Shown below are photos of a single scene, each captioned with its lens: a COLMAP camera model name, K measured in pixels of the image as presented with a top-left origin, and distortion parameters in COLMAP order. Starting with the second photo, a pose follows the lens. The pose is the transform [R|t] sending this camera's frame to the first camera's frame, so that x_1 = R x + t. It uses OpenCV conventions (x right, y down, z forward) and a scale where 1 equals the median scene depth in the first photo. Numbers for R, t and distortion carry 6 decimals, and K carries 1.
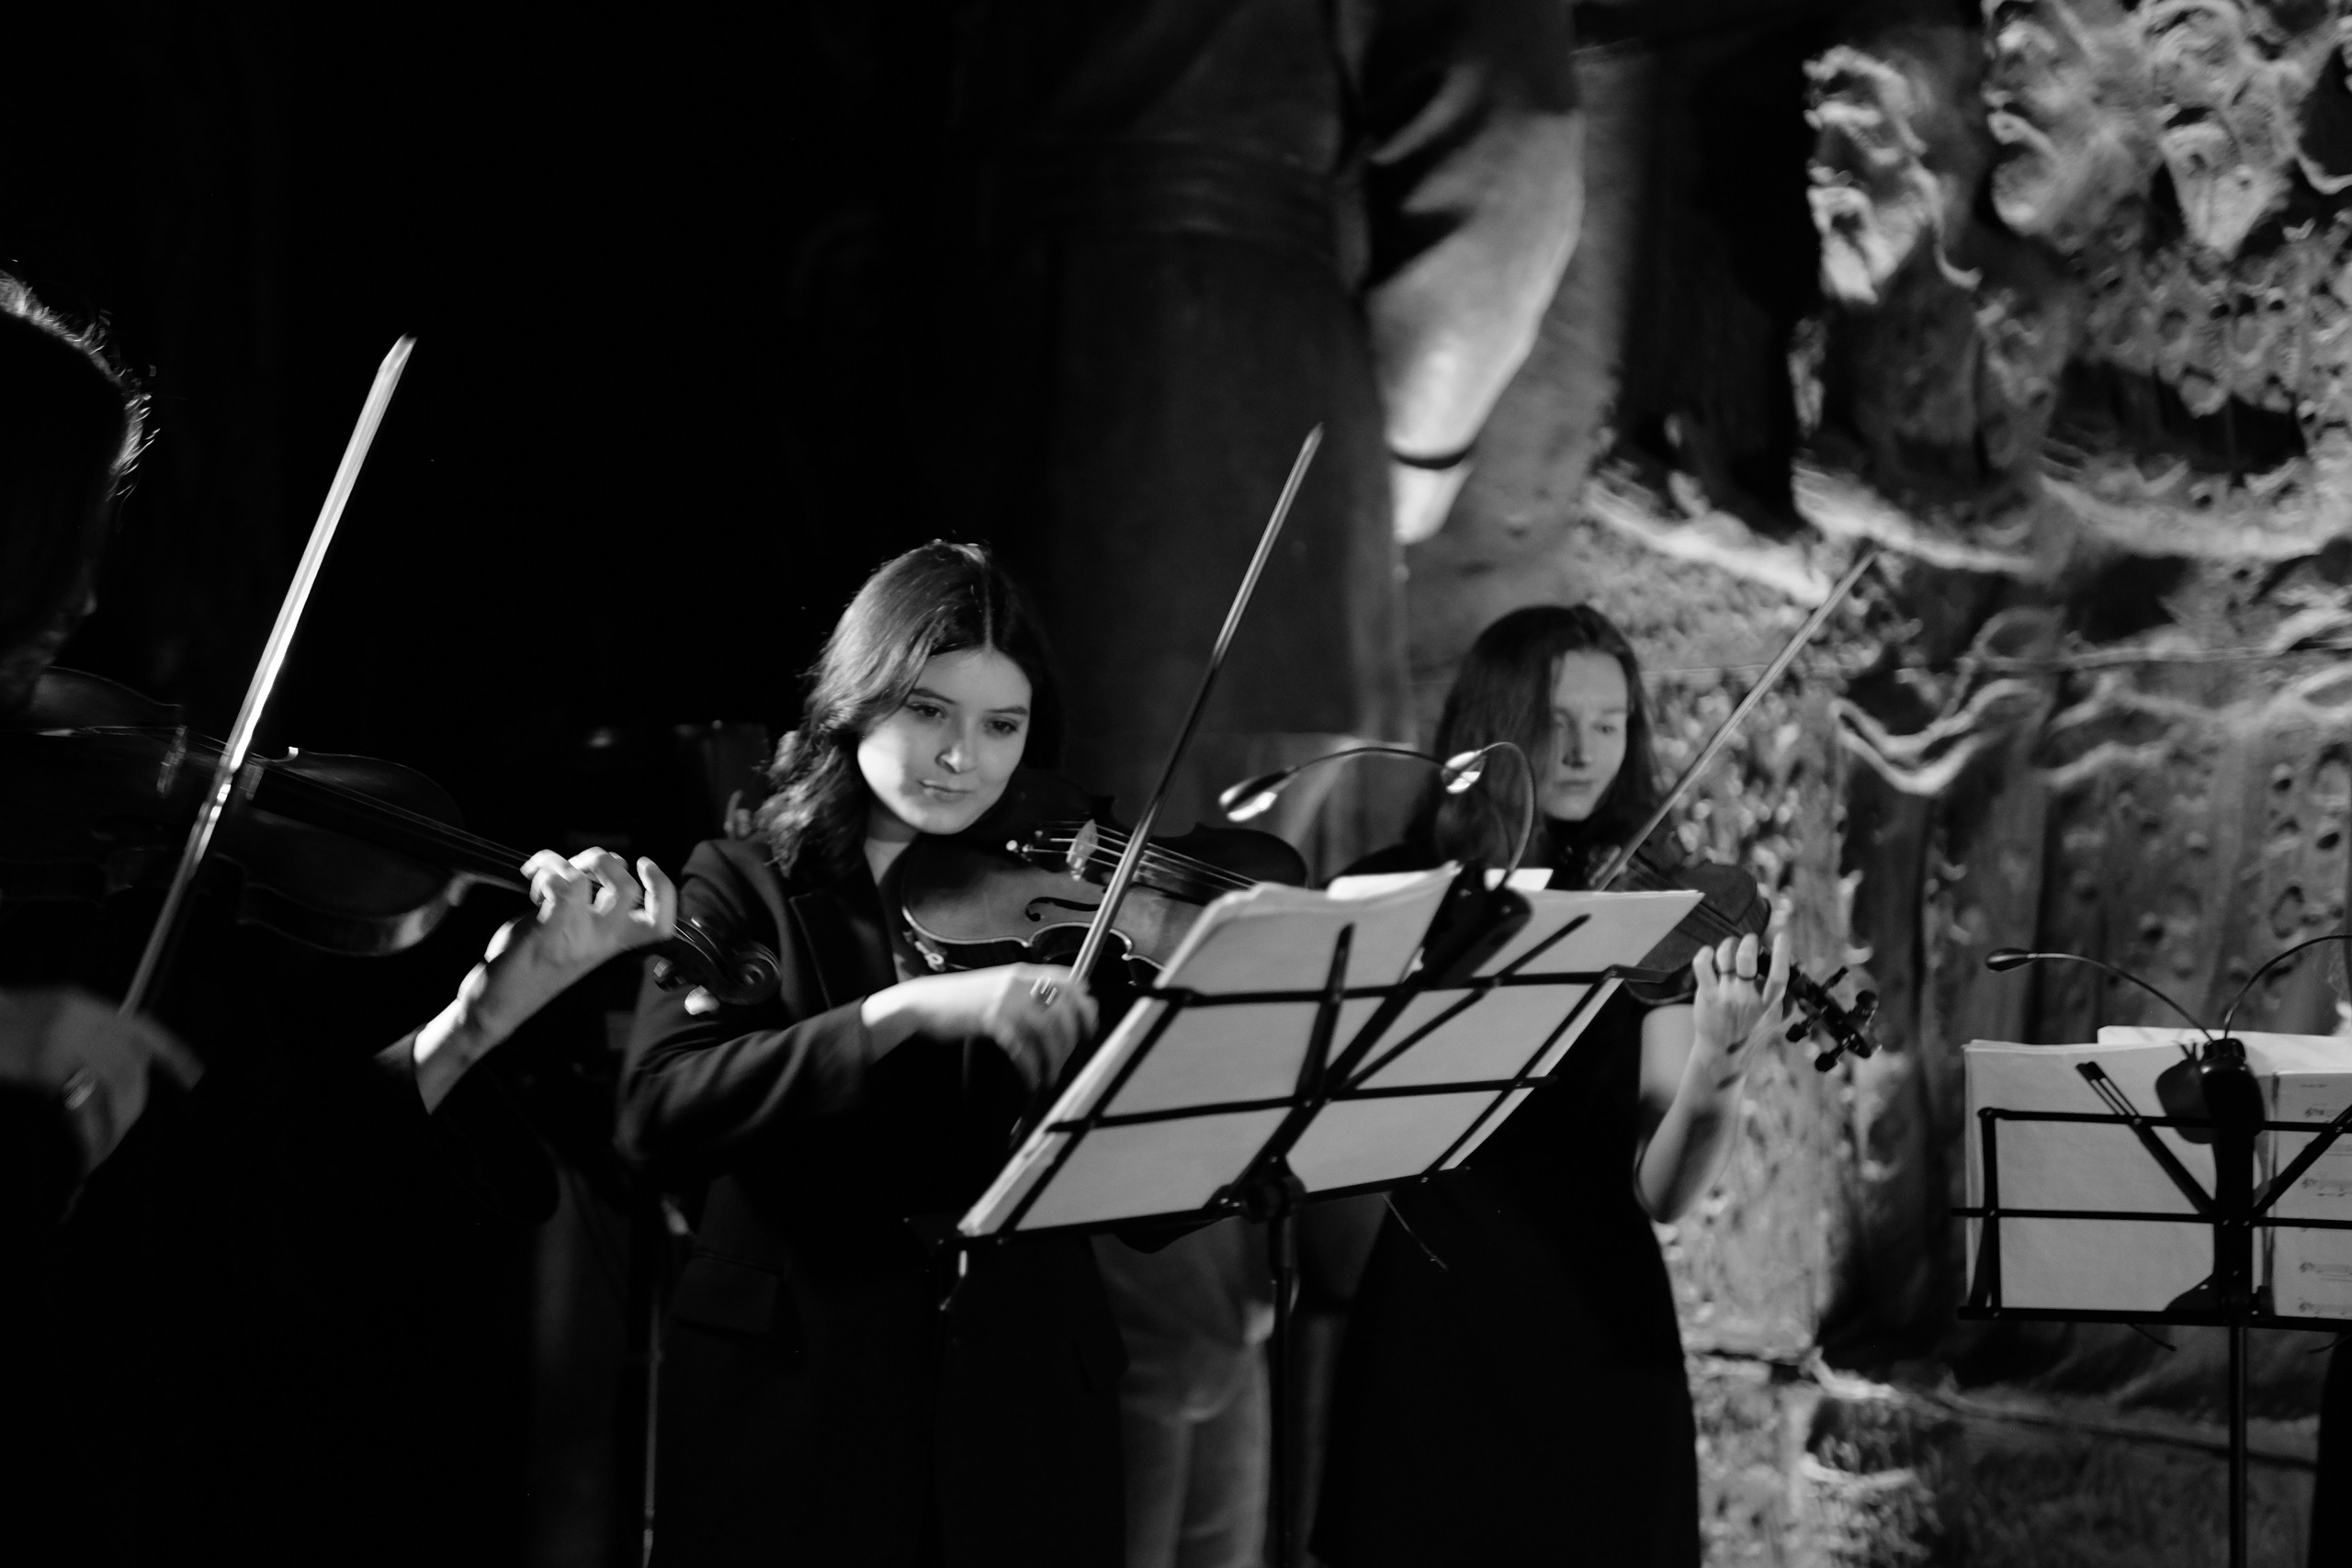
lens RADIAL K [[3304.2, 0, 1173.6], [0, 3304.2, 775.1], [0, 0, 1]] dist [-0.018283, 0.553907]
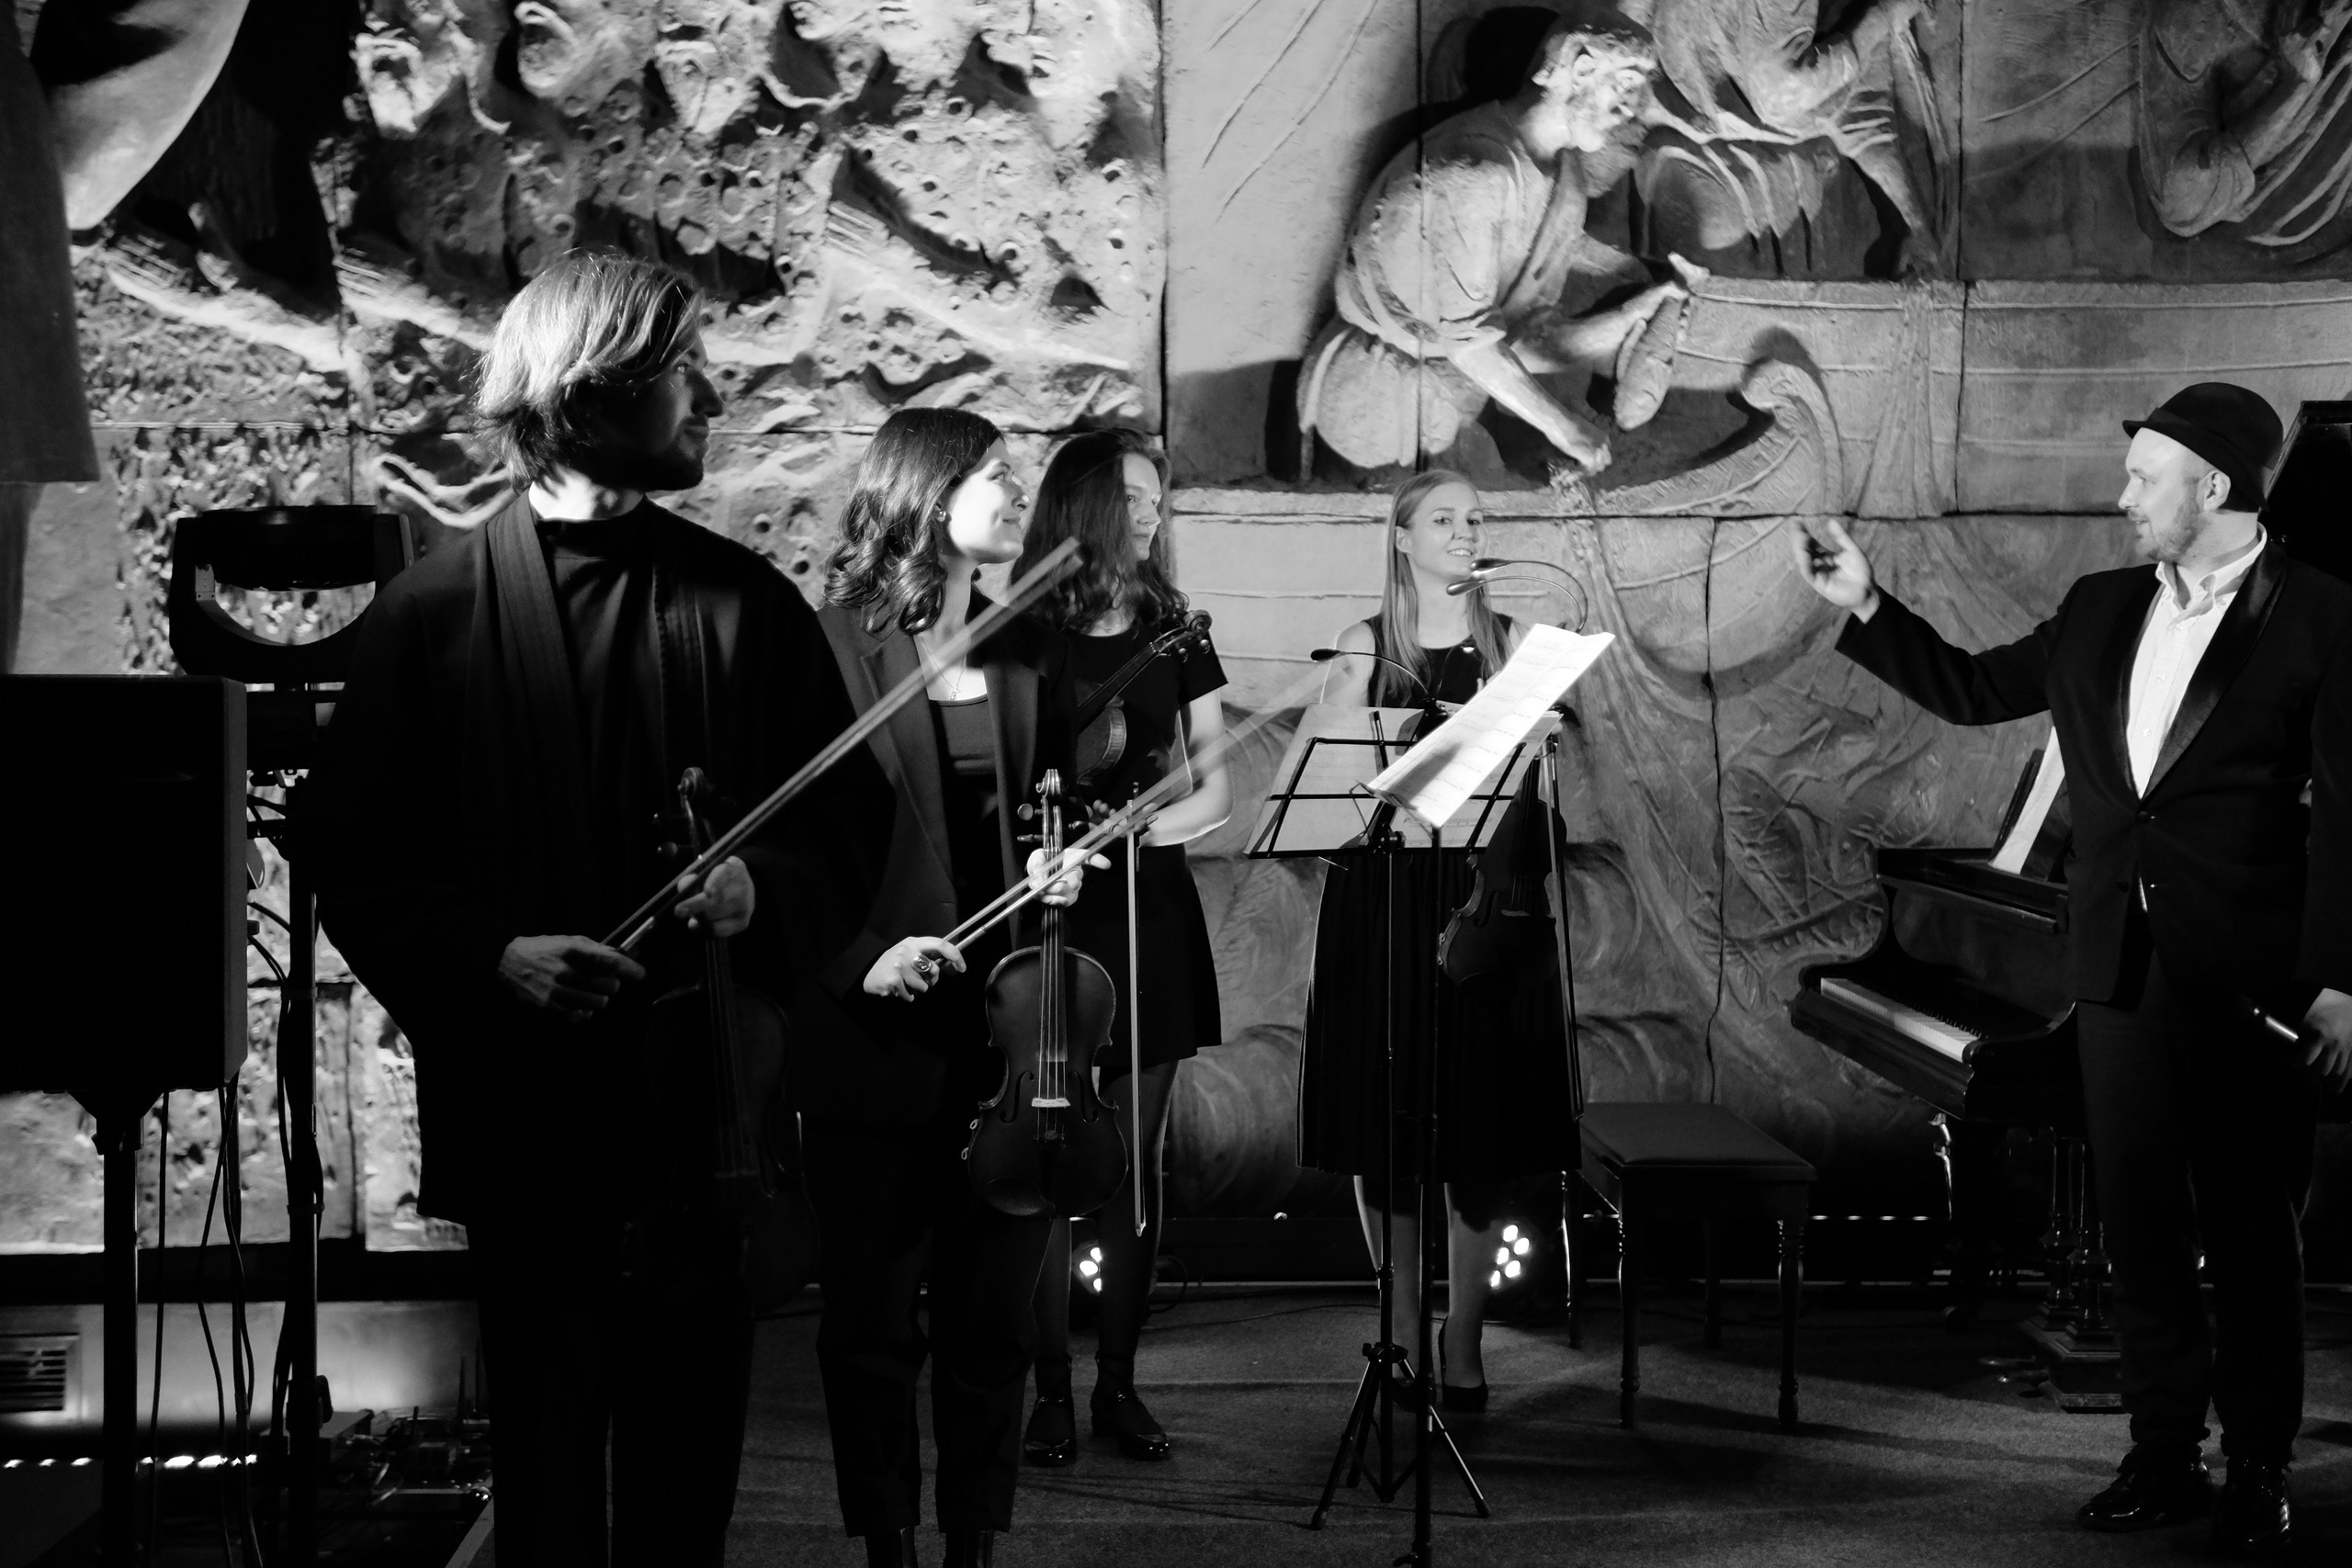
lens RADIAL K [[3304.2, 0, 1173.6], [0, 3304.2, 775.1], [0, 0, 1]] dist [-0.018283, 0.553907]
pose [[0.678059, -0.053348, 0.733069, -0.568064], [-0.018343, 0.995824, 0.089437, -0.020570], [-0.734778, -0.074090, 0.674249, -0.079586]]
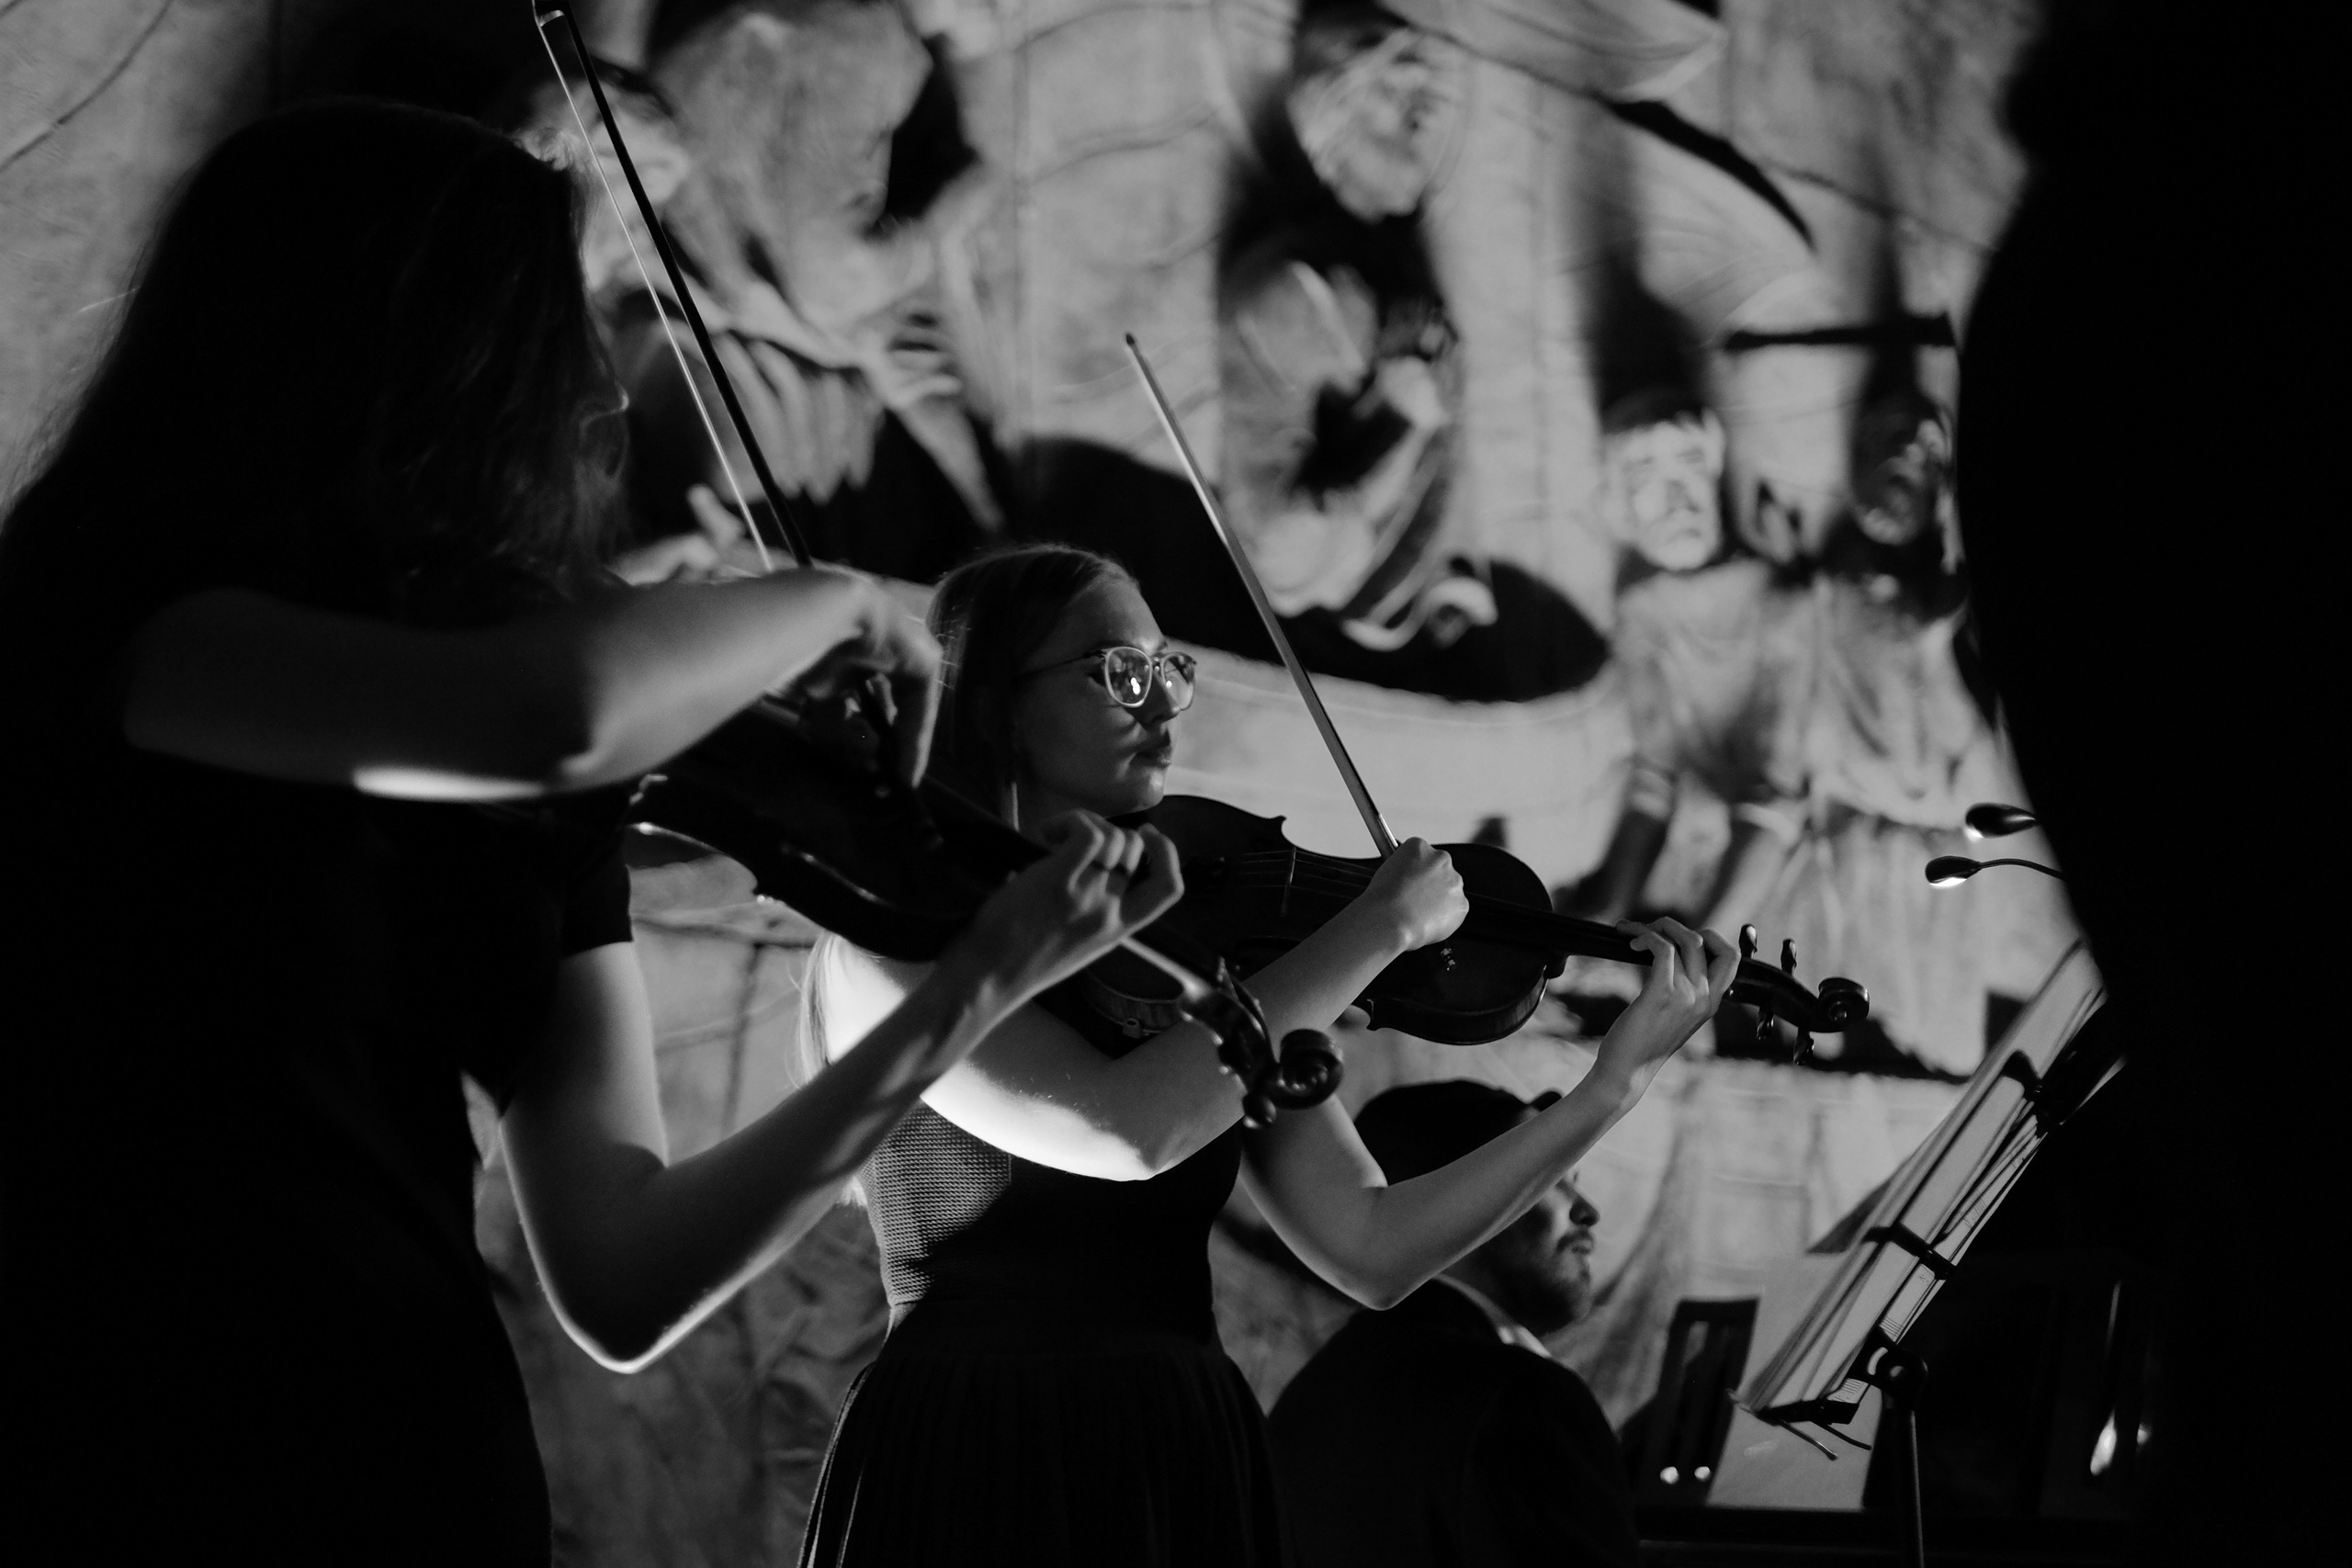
lens RADIAL K [[3304.2, 0, 1173.6], [0, 3304.2, 775.1], [0, 0, 1]] dist [-0.018283, 0.553907]
pose [[0.011736, 0.164478, 0.986311, -0.187411], [-0.045159, 0.985460, -0.163799, 0.078646], [-0.998911, -0.042619, 0.018993, 0.580798]]
